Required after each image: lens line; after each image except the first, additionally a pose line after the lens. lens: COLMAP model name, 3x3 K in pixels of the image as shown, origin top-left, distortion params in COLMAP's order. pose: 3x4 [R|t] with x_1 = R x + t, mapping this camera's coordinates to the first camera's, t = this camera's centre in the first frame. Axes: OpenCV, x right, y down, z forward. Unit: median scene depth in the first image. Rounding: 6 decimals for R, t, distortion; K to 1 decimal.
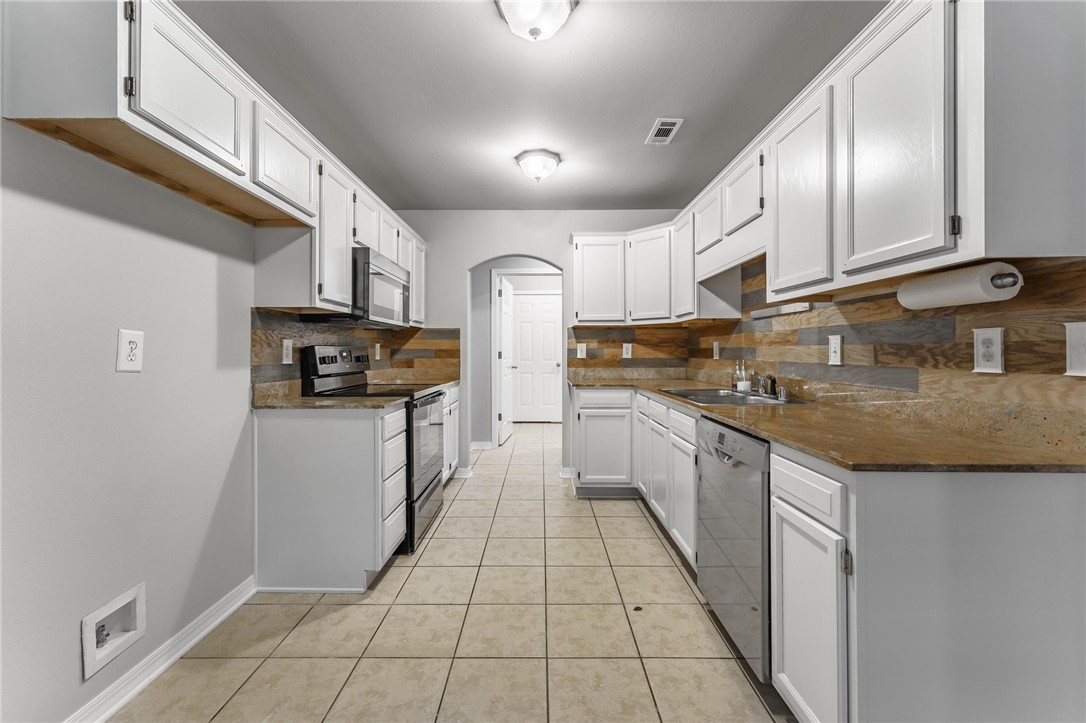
lens RADIAL K [[437.1, 0, 543.4], [0, 437.1, 371.1], [0, 0, 1]] dist [0.001642, 0.000199]
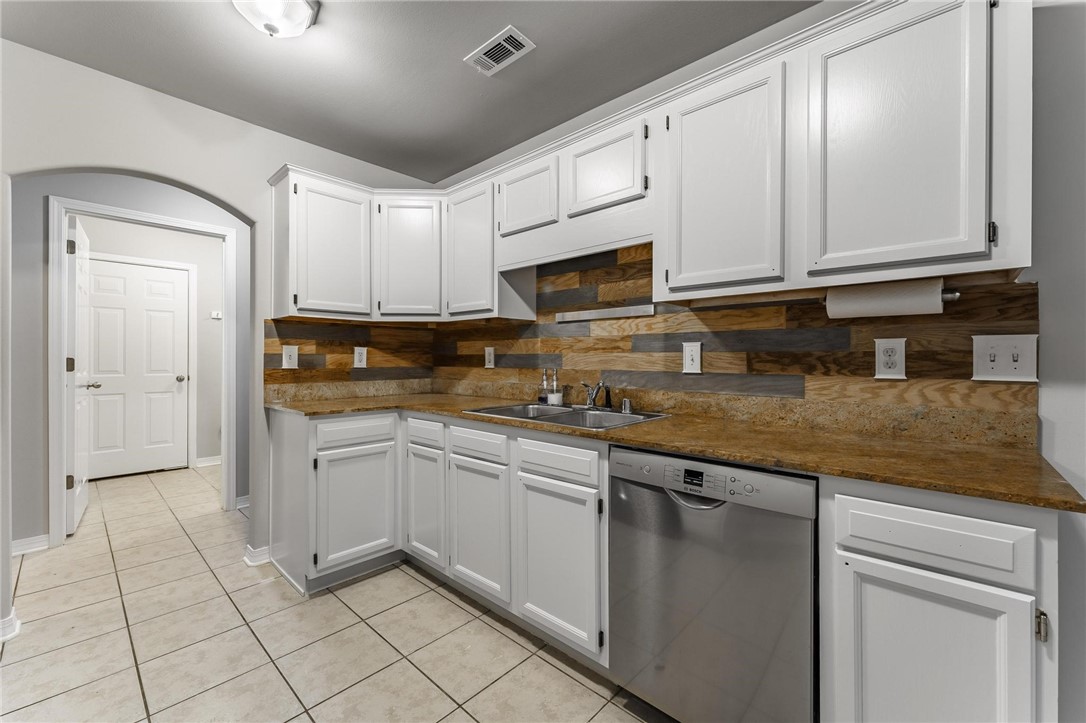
lens RADIAL K [[437.4, 0, 545.3], [0, 437.4, 367.6], [0, 0, 1]] dist [0.001017, -0.000014]
pose [[0.678586, -0.012662, 0.734412, -0.230374], [0.030521, 0.999474, -0.010969, -0.023023], [-0.733887, 0.029859, 0.678615, 0.522678]]
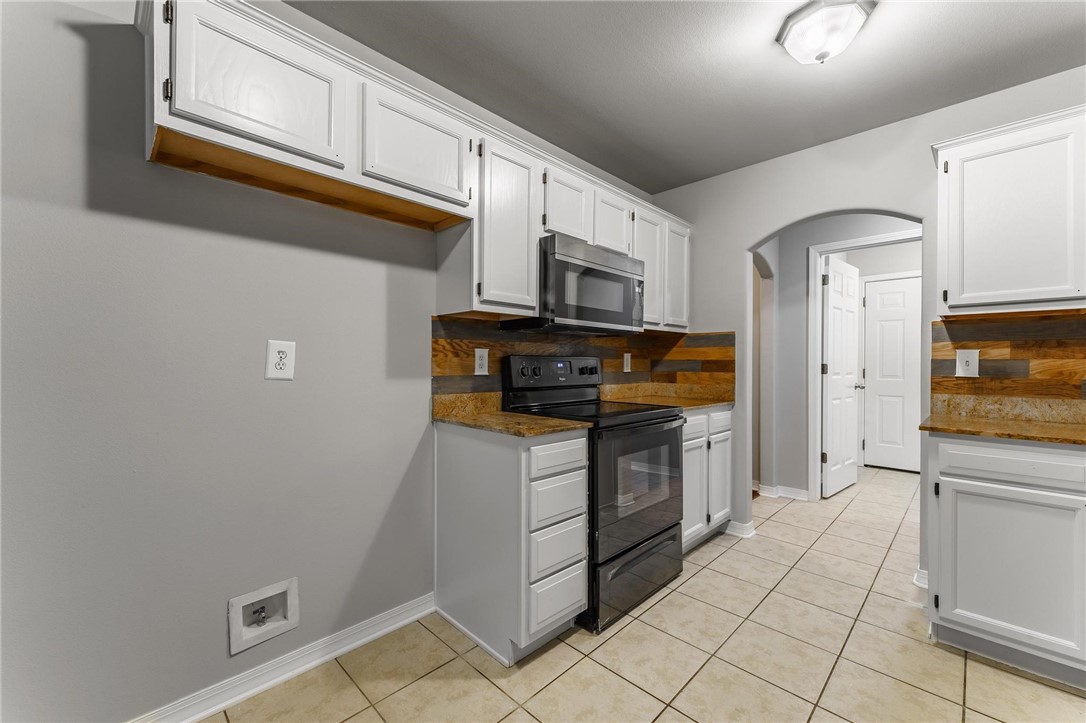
lens RADIAL K [[437.1, 0, 543.4], [0, 437.1, 371.1], [0, 0, 1]] dist [0.001642, 0.000199]
pose [[0.709202, 0.019700, -0.704730, 0.174114], [-0.037779, 0.999235, -0.010086, -0.021091], [0.703993, 0.033777, 0.709404, 0.448617]]
